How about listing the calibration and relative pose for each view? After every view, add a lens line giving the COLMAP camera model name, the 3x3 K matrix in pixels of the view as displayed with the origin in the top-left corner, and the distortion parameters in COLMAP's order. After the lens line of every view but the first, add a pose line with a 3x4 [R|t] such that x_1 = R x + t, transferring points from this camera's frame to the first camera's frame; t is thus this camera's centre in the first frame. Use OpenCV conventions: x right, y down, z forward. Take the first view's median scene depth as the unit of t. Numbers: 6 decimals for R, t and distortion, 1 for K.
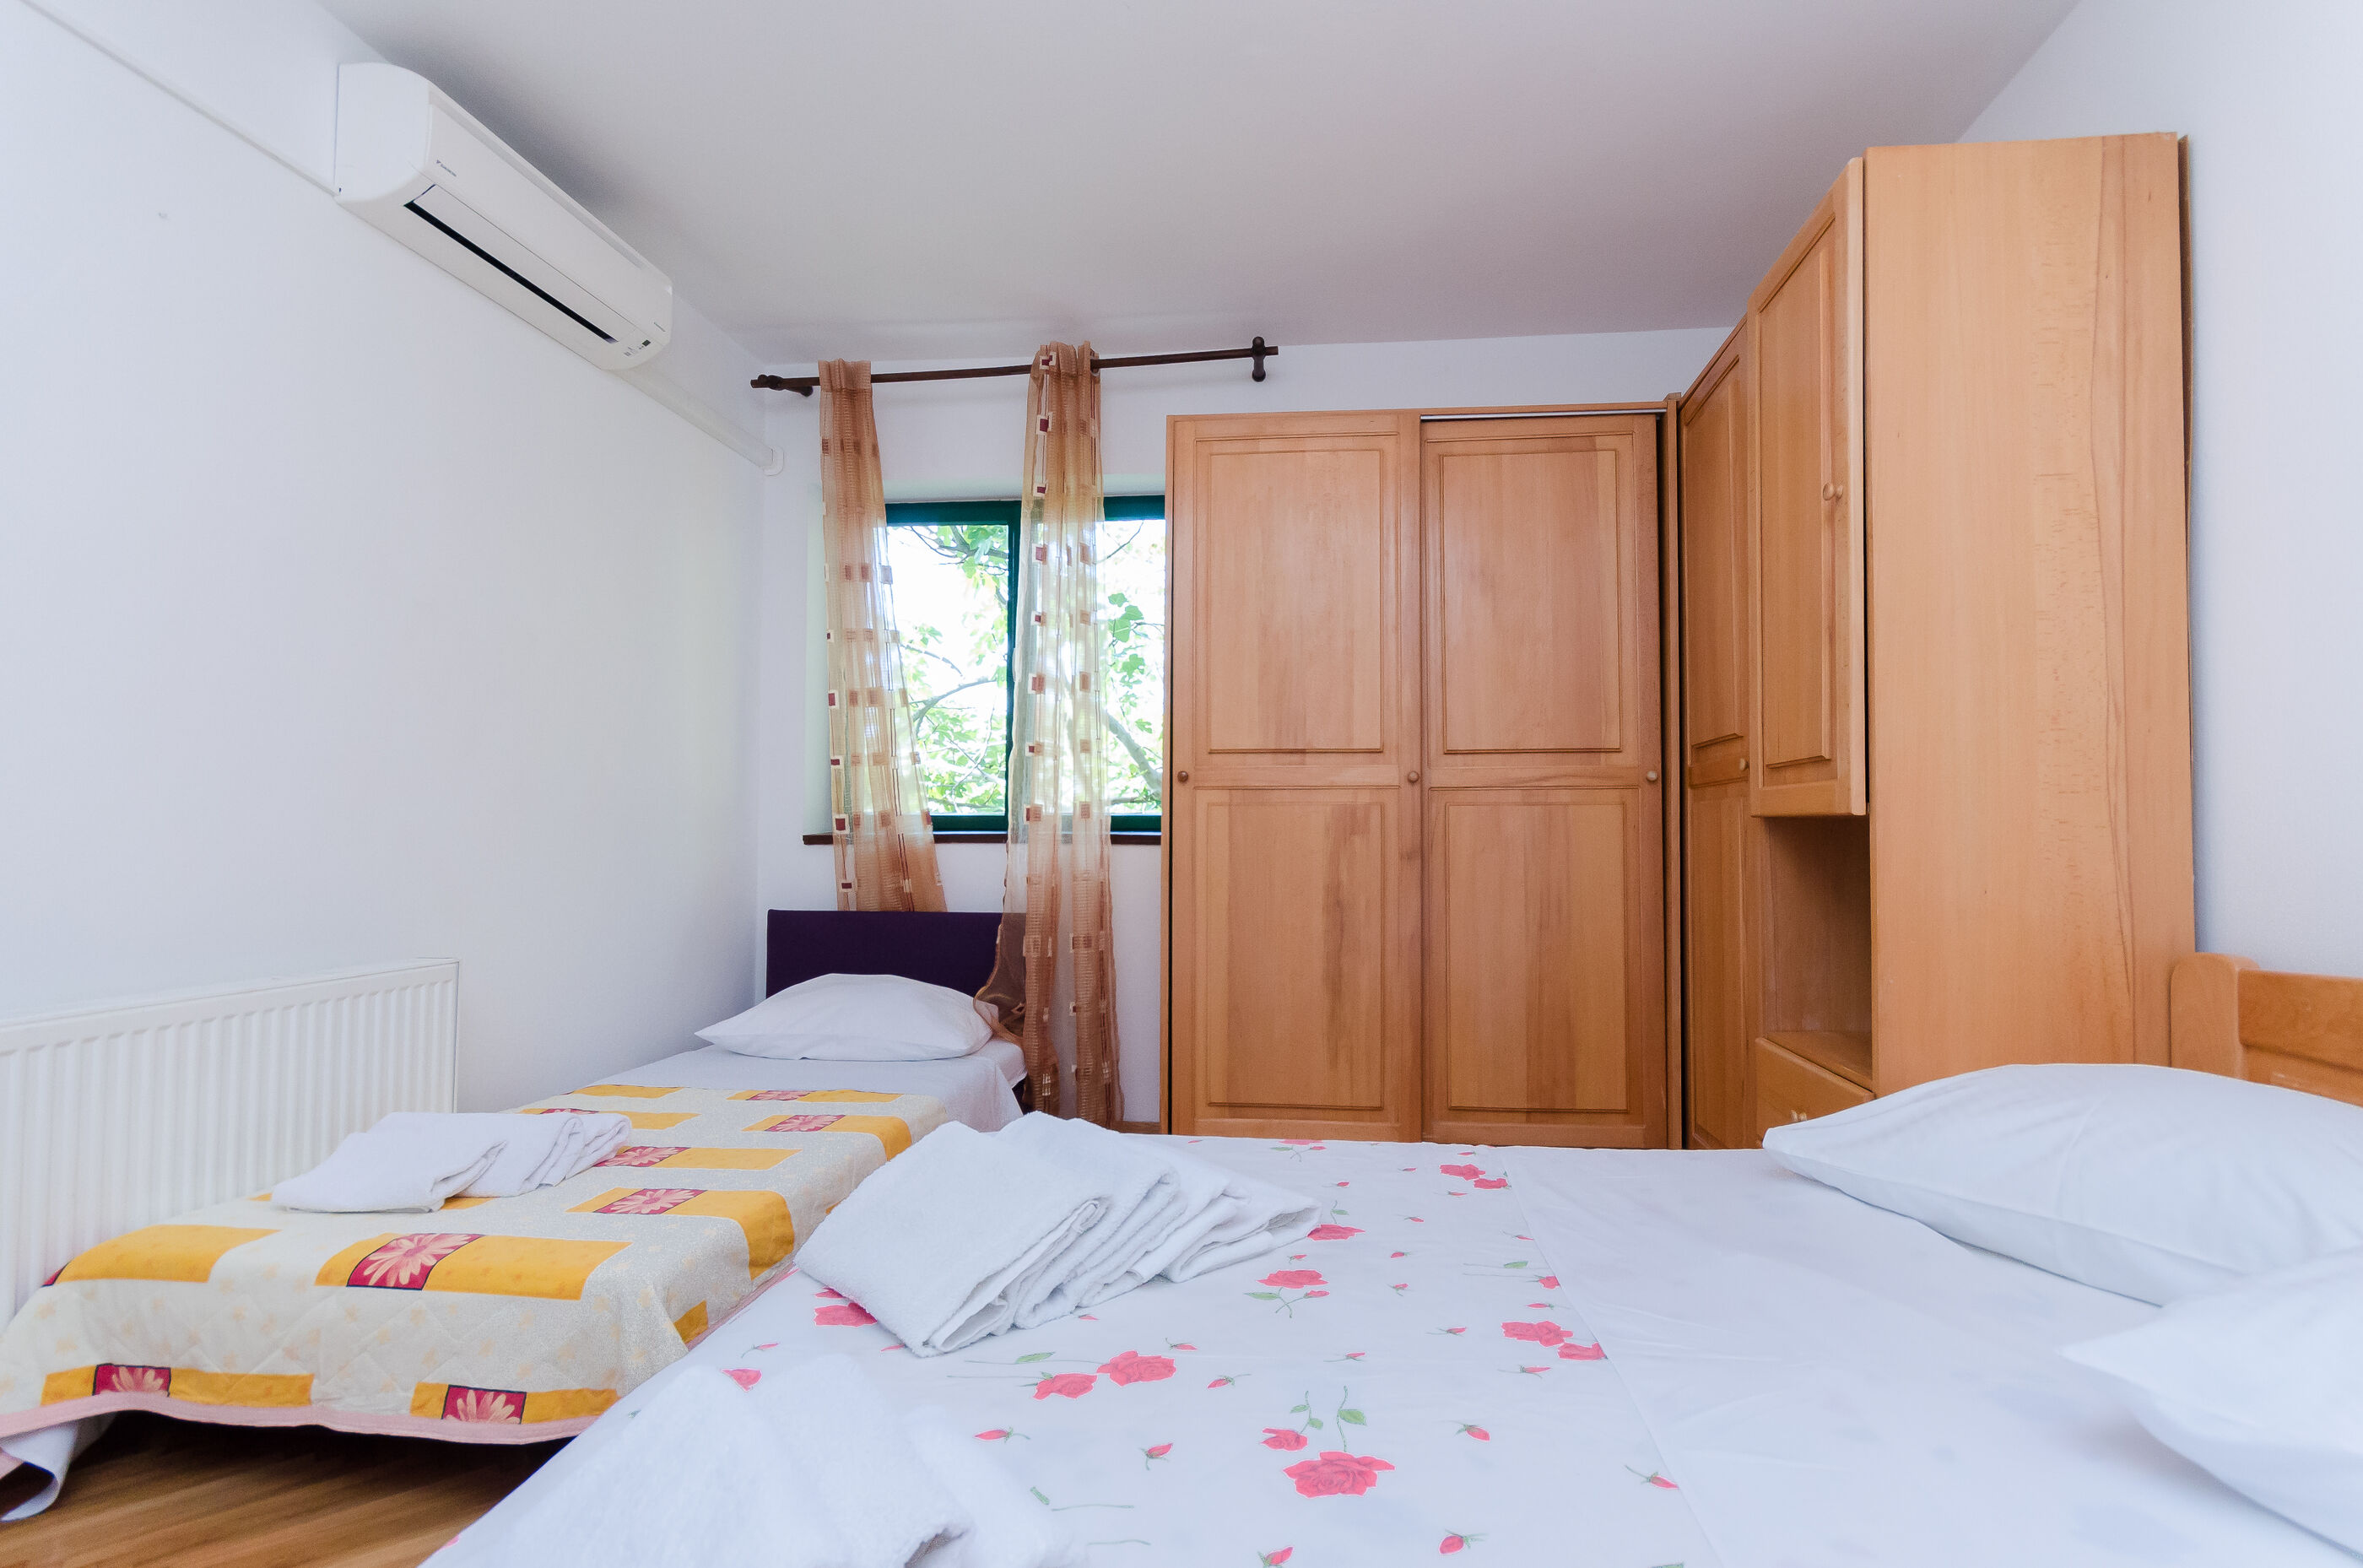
lens RADIAL K [[1061.7, 0, 1180.5], [0, 1061.7, 802.0], [0, 0, 1]] dist [0.003105, 0.002137]
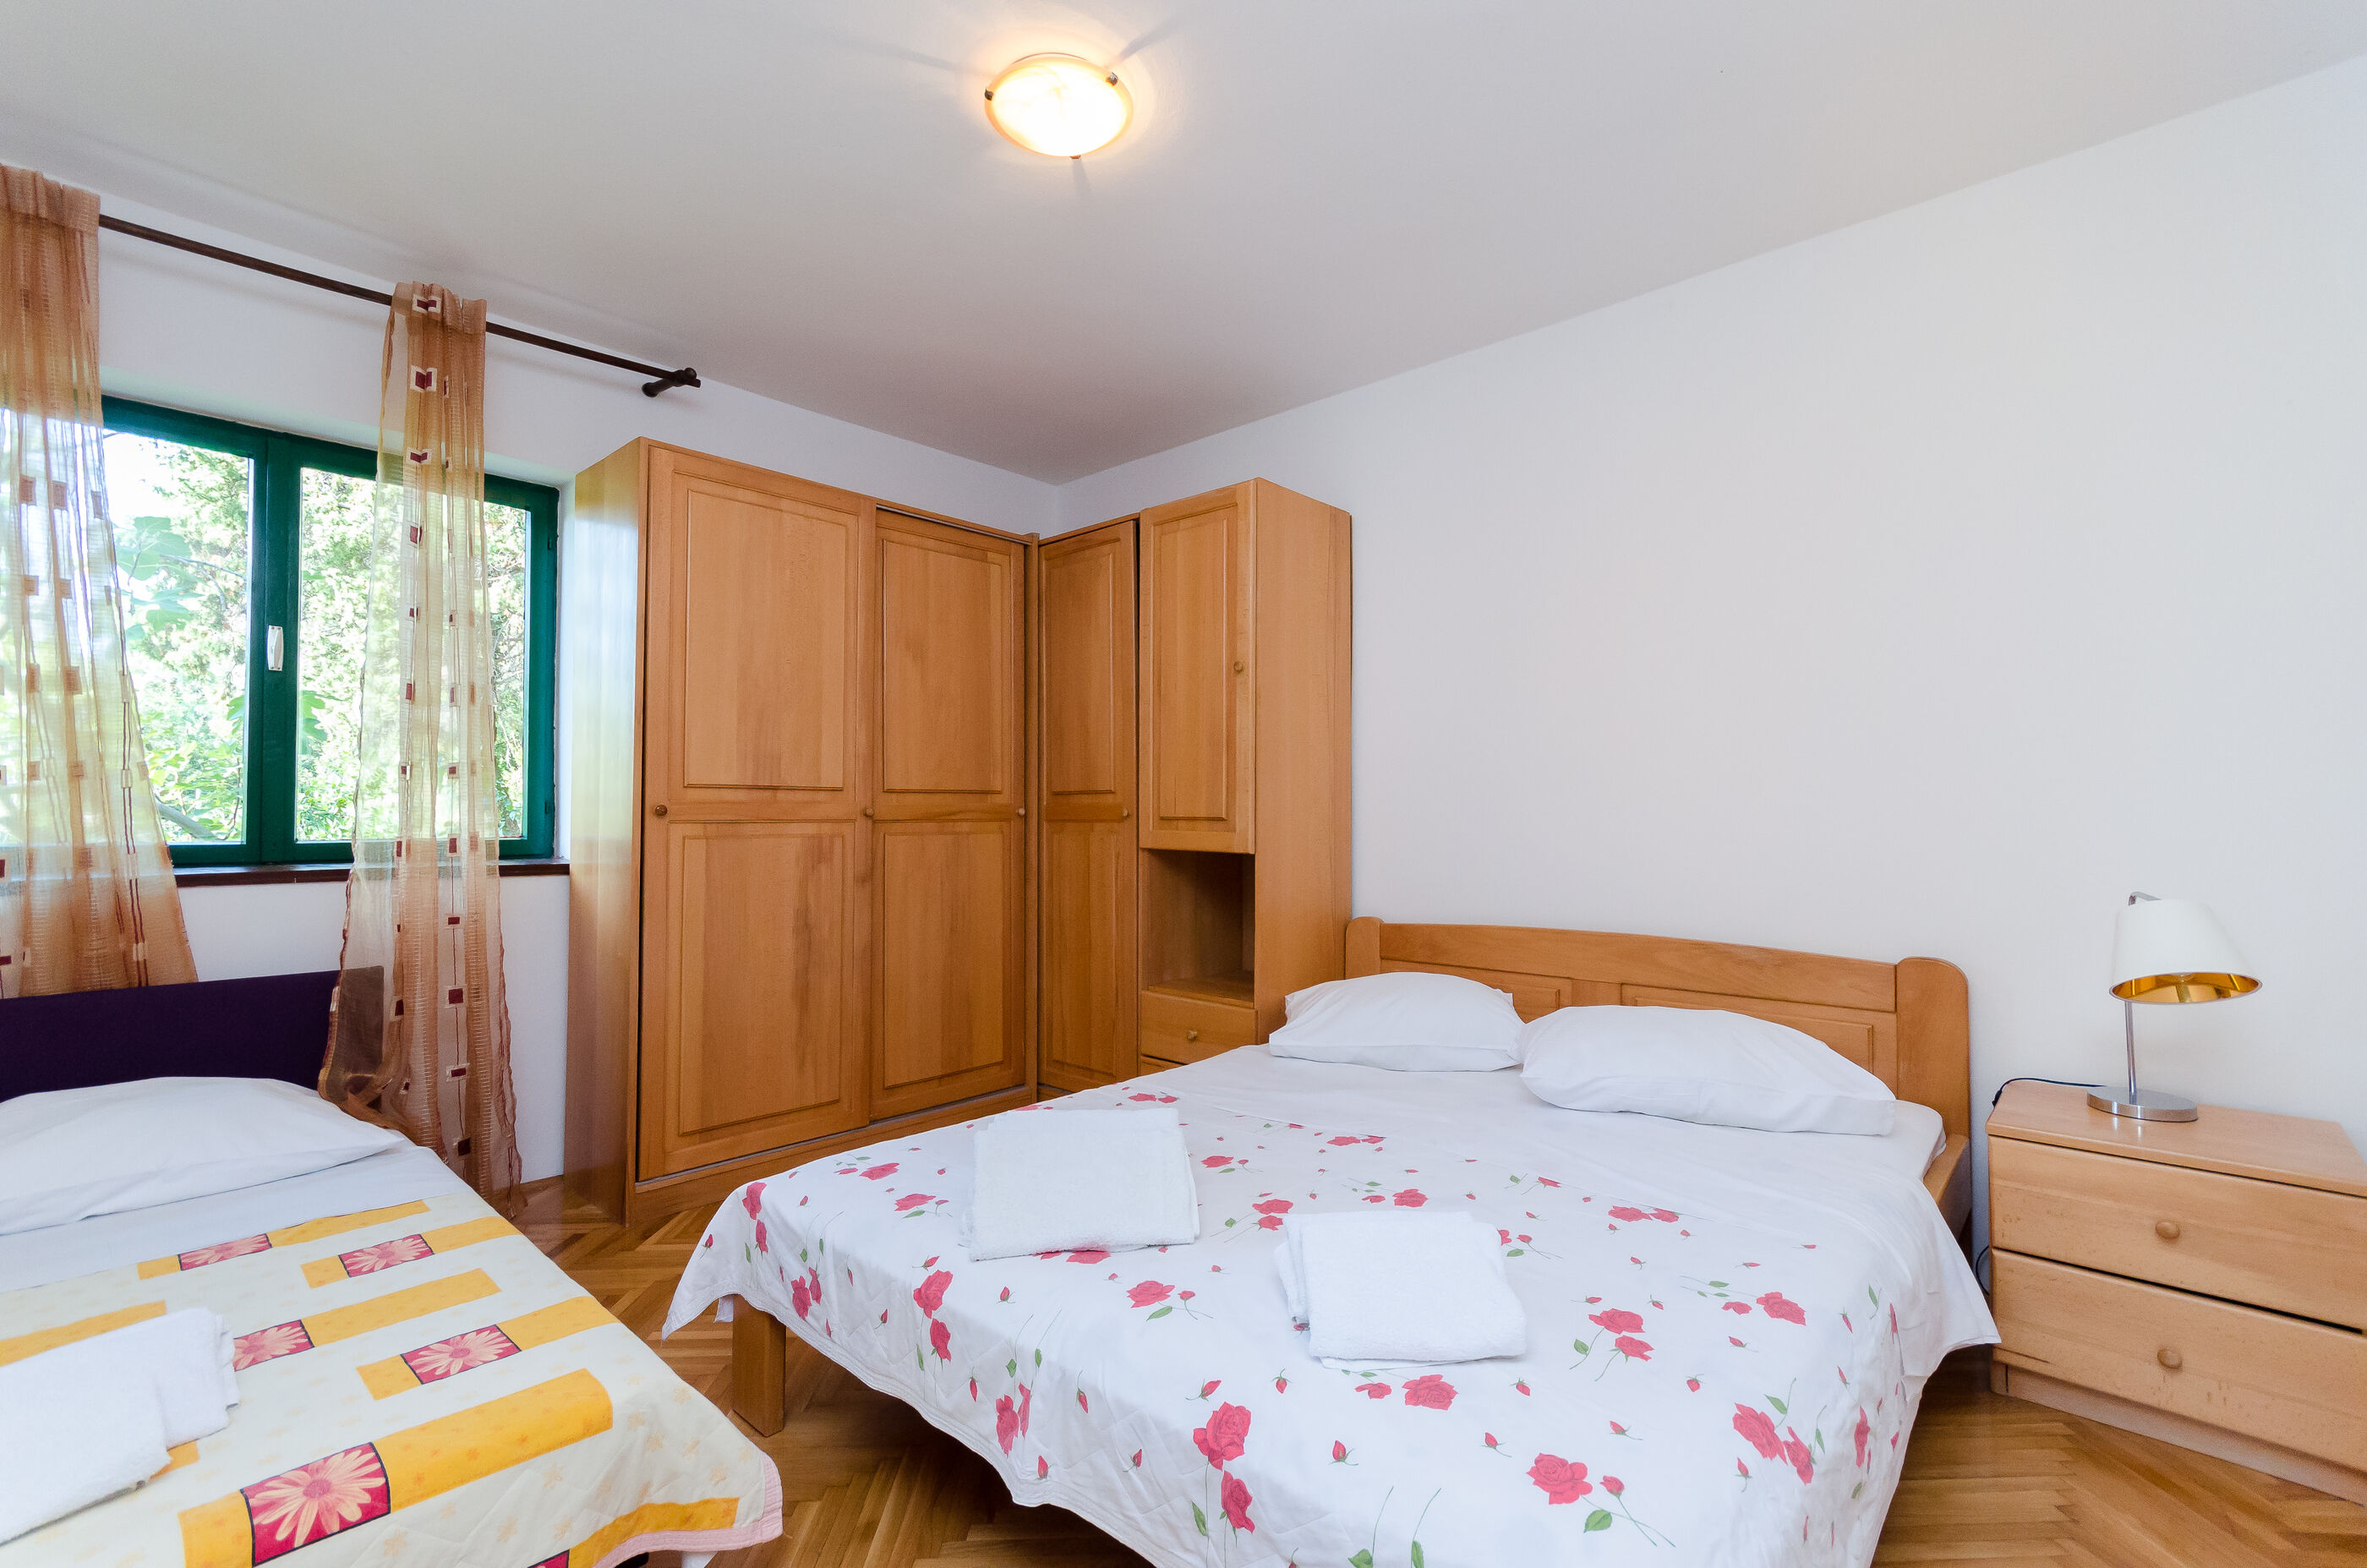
lens RADIAL K [[1063.4, 0, 1176.8], [0, 1063.4, 791.8], [0, 0, 1]] dist [0.003105, 0.002137]
pose [[0.600394, 0.014191, 0.799578, -0.511544], [-0.021936, 0.999759, -0.001273, -0.051374], [-0.799403, -0.016775, 0.600561, 0.022218]]
